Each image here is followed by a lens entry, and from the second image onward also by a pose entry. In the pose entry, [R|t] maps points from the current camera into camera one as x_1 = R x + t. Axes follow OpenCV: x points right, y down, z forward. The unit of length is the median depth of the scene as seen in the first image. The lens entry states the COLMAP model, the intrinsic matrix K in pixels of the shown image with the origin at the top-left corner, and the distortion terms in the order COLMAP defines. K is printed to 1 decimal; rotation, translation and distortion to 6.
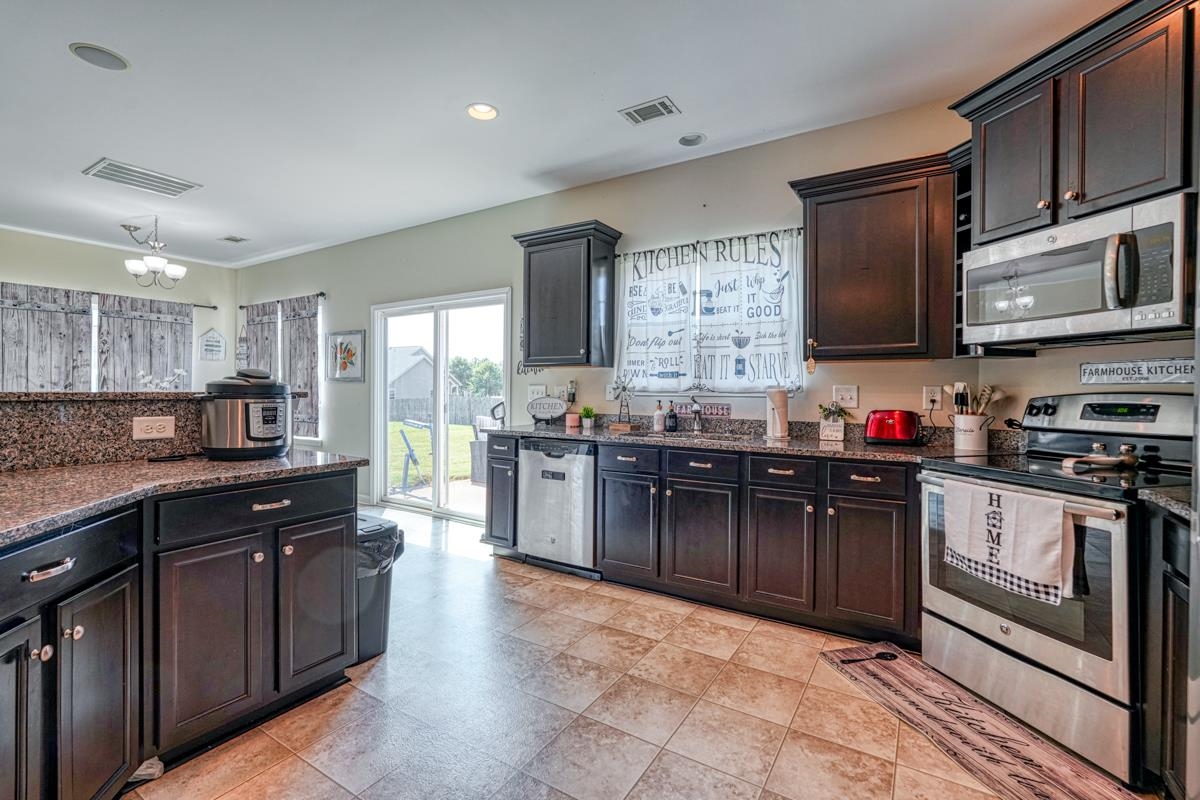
lens RADIAL K [[533.8, 0, 593.8], [0, 533.8, 391.6], [0, 0, 1]] dist [-0.016452, 0.009693]
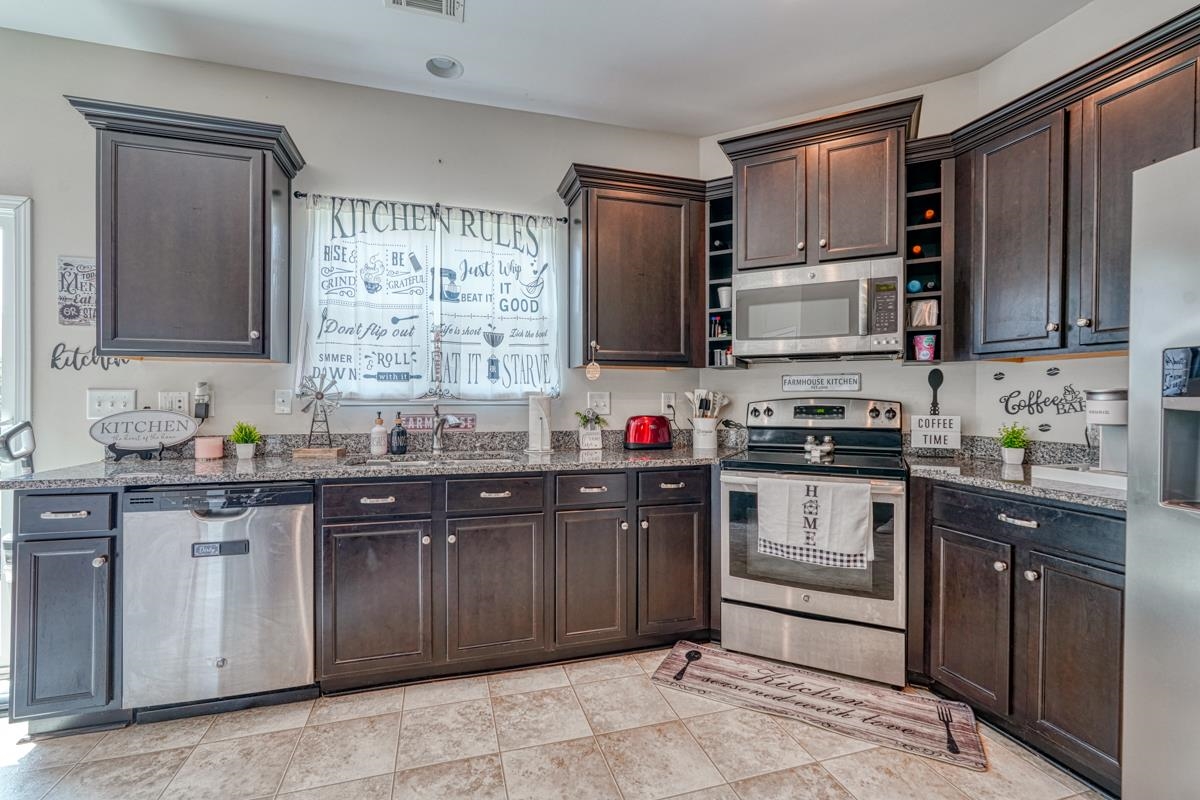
lens RADIAL K [[526.7, 0, 598.5], [0, 526.7, 400.3], [0, 0, 1]] dist [-0.017453, 0.009478]
pose [[0.655212, -0.009829, 0.755381, -0.240845], [0.005213, 0.999950, 0.008489, -0.003656], [-0.755427, -0.001624, 0.655231, 0.344304]]
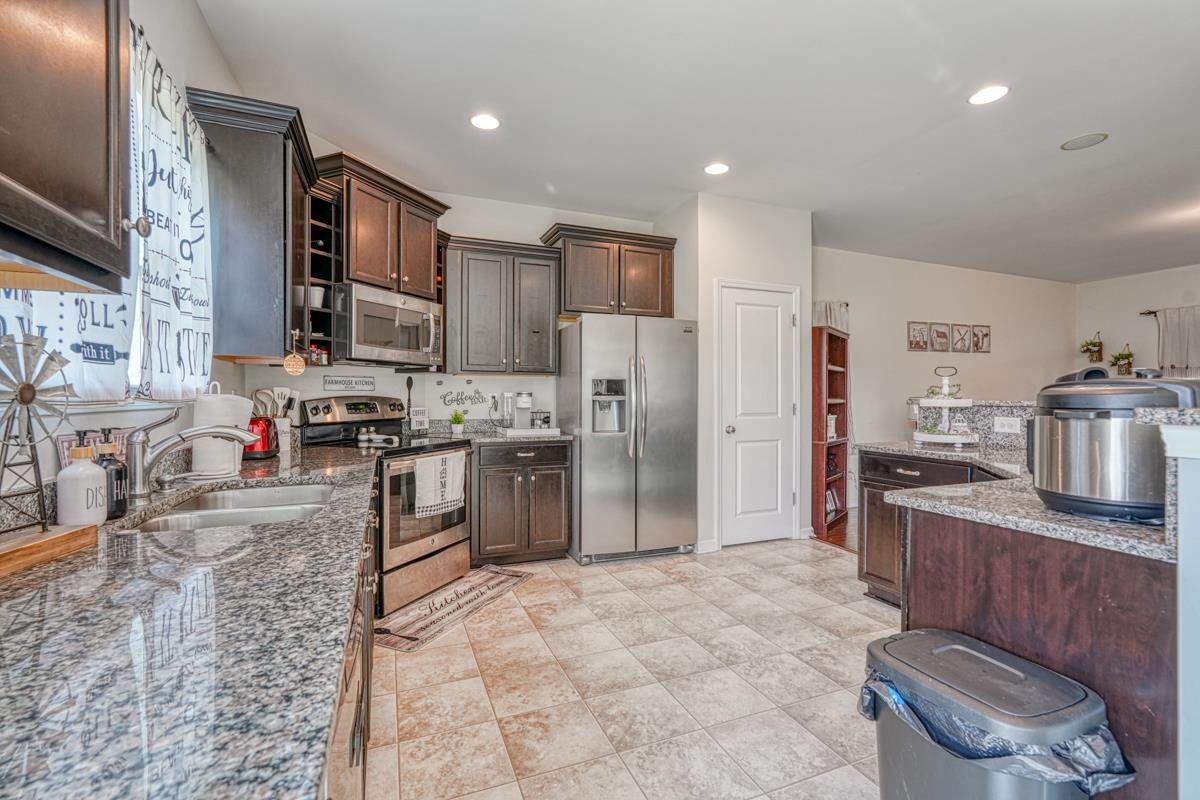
lens RADIAL K [[526.7, 0, 598.5], [0, 526.7, 400.3], [0, 0, 1]] dist [-0.017453, 0.009478]
pose [[-0.814140, -0.011203, 0.580560, -0.337859], [-0.002745, 0.999877, 0.015446, -0.007565], [-0.580662, 0.010982, -0.814071, 1.186351]]
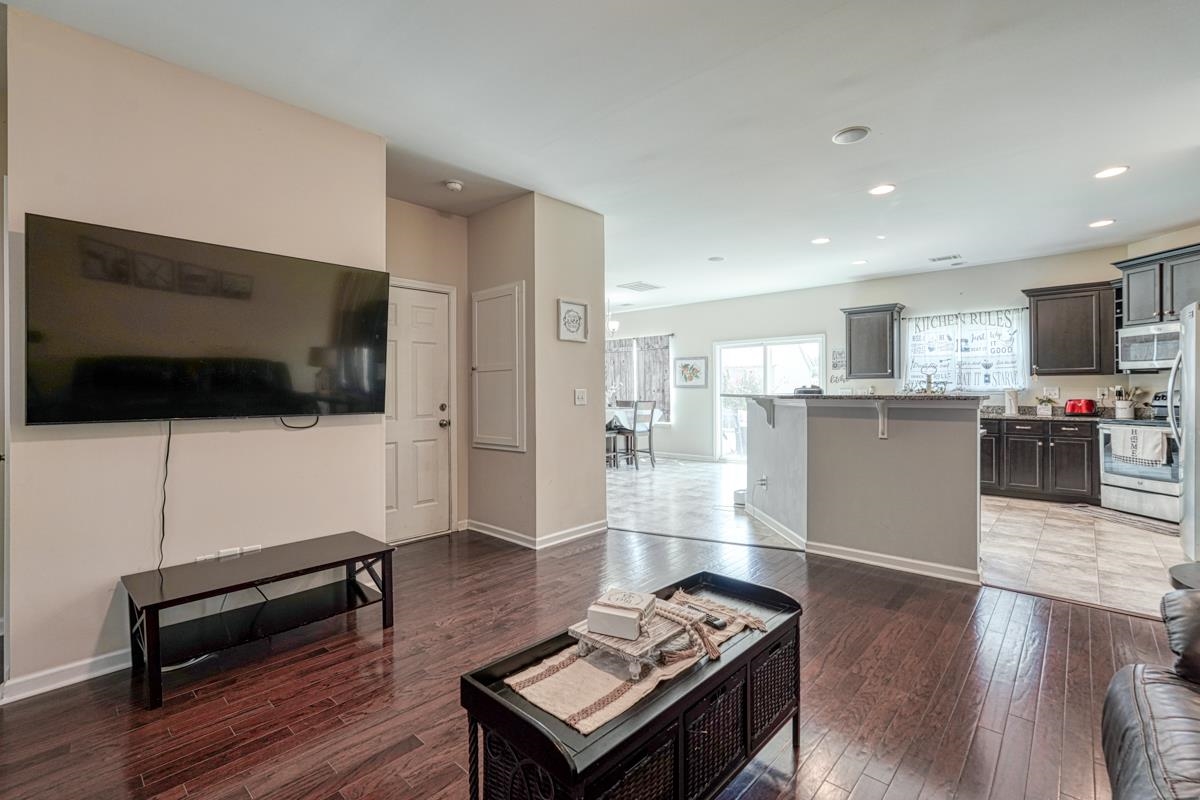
lens RADIAL K [[535.2, 0, 600.1], [0, 535.2, 388.8], [0, 0, 1]] dist [-0.000697, 0.005291]
pose [[0.985139, -0.010832, -0.171419, -0.796576], [0.009172, 0.999903, -0.010469, -0.001268], [0.171516, 0.008741, 0.985143, -1.192165]]
